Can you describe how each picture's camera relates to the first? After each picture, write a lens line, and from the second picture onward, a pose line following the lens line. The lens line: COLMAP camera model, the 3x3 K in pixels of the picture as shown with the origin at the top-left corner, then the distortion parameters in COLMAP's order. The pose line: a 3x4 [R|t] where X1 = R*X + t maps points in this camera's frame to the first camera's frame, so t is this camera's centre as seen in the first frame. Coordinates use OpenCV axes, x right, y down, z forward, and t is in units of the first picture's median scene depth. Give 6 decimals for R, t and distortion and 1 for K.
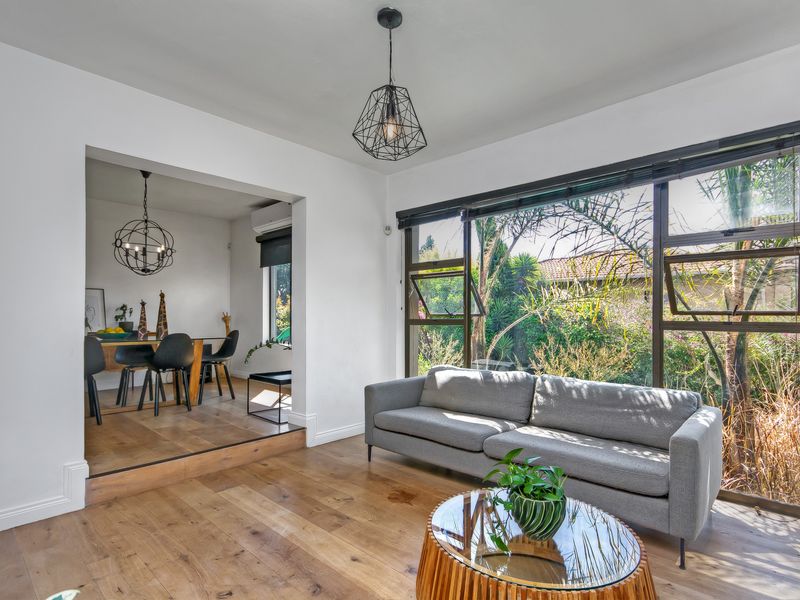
lens RADIAL K [[425.1, 0, 400.4], [0, 425.1, 304.0], [0, 0, 1]] dist [0.000014, -0.000031]
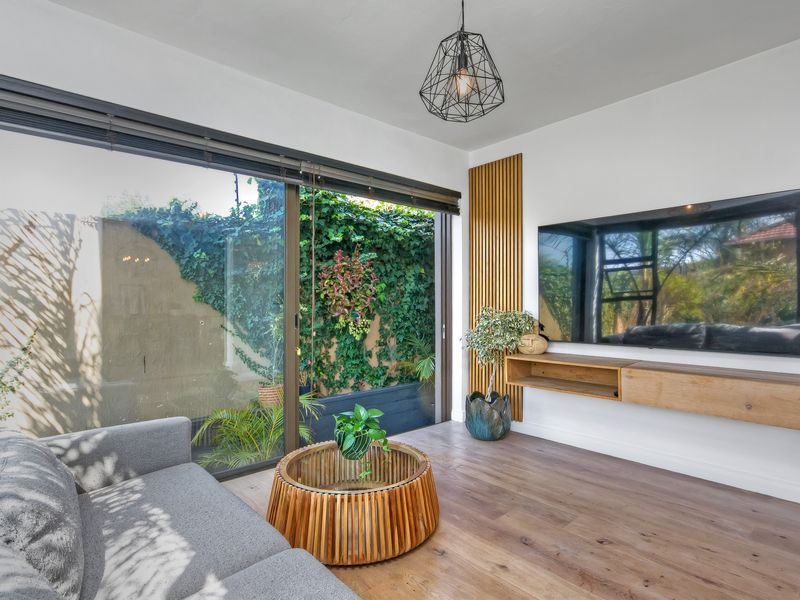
lens RADIAL K [[425.1, 0, 399.7], [0, 425.1, 303.0], [0, 0, 1]] dist [0.000014, -0.000031]
pose [[-0.995659, 0.005178, 0.092937, 0.023314], [0.001351, 0.999150, -0.041196, 0.056671], [-0.093071, -0.040892, -0.994819, 1.630169]]
